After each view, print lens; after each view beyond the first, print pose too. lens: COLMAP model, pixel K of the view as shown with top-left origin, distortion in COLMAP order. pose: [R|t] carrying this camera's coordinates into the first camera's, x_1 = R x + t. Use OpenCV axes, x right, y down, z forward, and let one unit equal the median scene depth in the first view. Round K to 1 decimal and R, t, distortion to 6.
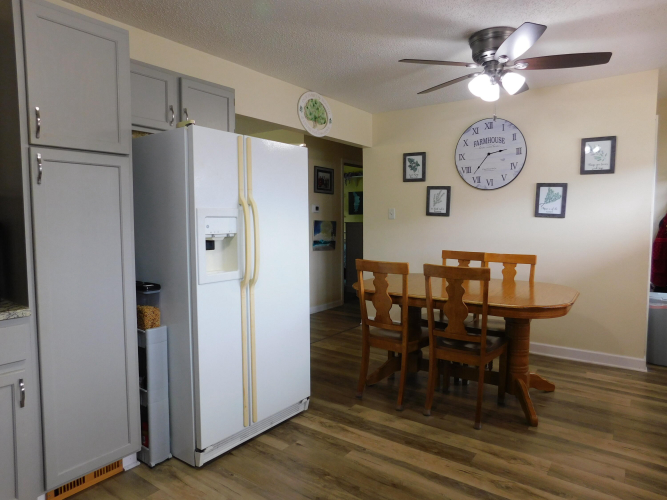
lens RADIAL K [[440.0, 0, 331.6], [0, 440.0, 247.2], [0, 0, 1]] dist [-0.073482, 0.059510]
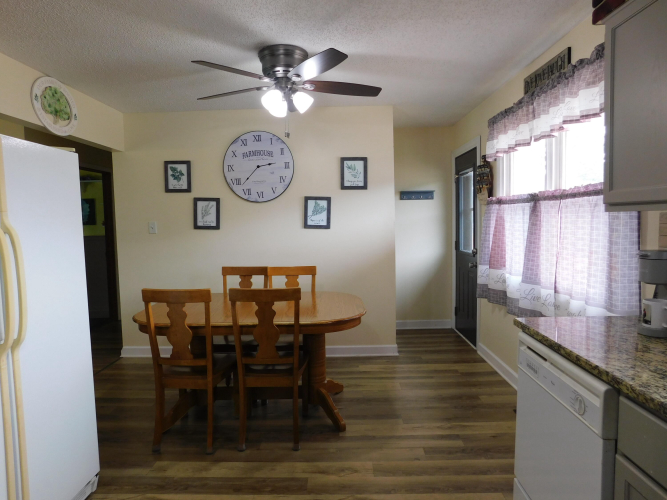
lens RADIAL K [[440.0, 0, 331.6], [0, 440.0, 247.2], [0, 0, 1]] dist [-0.073482, 0.059510]
pose [[0.818534, -0.052201, 0.572081, -0.122235], [0.057081, 0.998325, 0.009423, -0.040575], [-0.571615, 0.024942, 0.820143, 0.114686]]
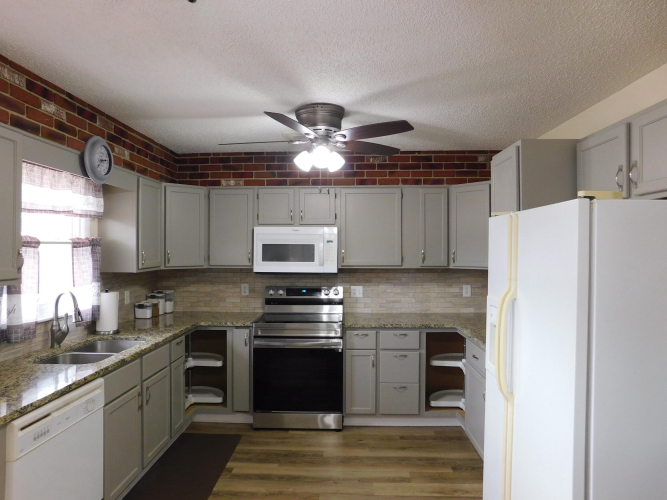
lens RADIAL K [[440.0, 0, 331.6], [0, 440.0, 247.2], [0, 0, 1]] dist [-0.073482, 0.059510]
pose [[-0.827510, 0.000453, -0.561450, 0.409422], [-0.034284, 0.998093, 0.051336, -0.170424], [0.560403, 0.061730, -0.825917, 1.143896]]
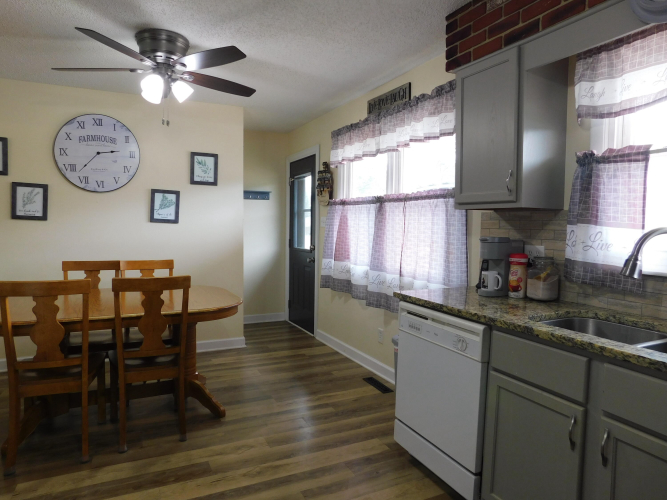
lens RADIAL K [[440.0, 0, 331.6], [0, 440.0, 247.2], [0, 0, 1]] dist [-0.073482, 0.059510]
pose [[0.472656, -0.040349, 0.880323, -0.302827], [0.044934, 0.998755, 0.021652, -0.019633], [-0.880101, 0.029322, 0.473881, 0.201503]]
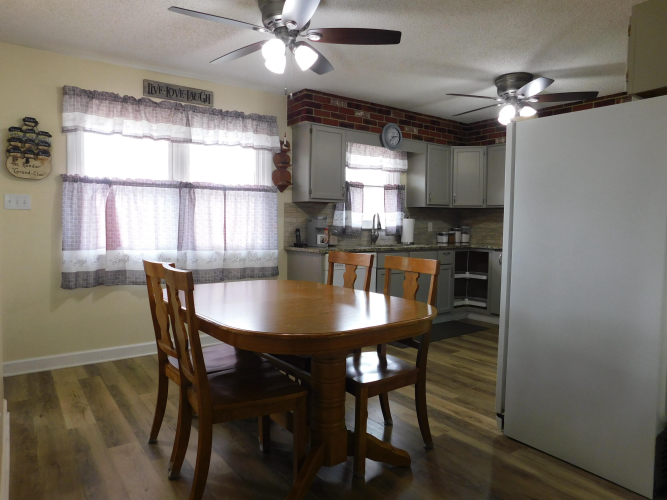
lens RADIAL K [[460.6, 0, 330.5], [0, 460.6, 242.8], [0, 0, 1]] dist [-0.051304, 0.000509]
pose [[-0.952116, -0.019308, 0.305126, -0.007040], [0.013184, 0.994483, 0.104070, -0.082638], [-0.305452, 0.103109, -0.946608, 1.799536]]
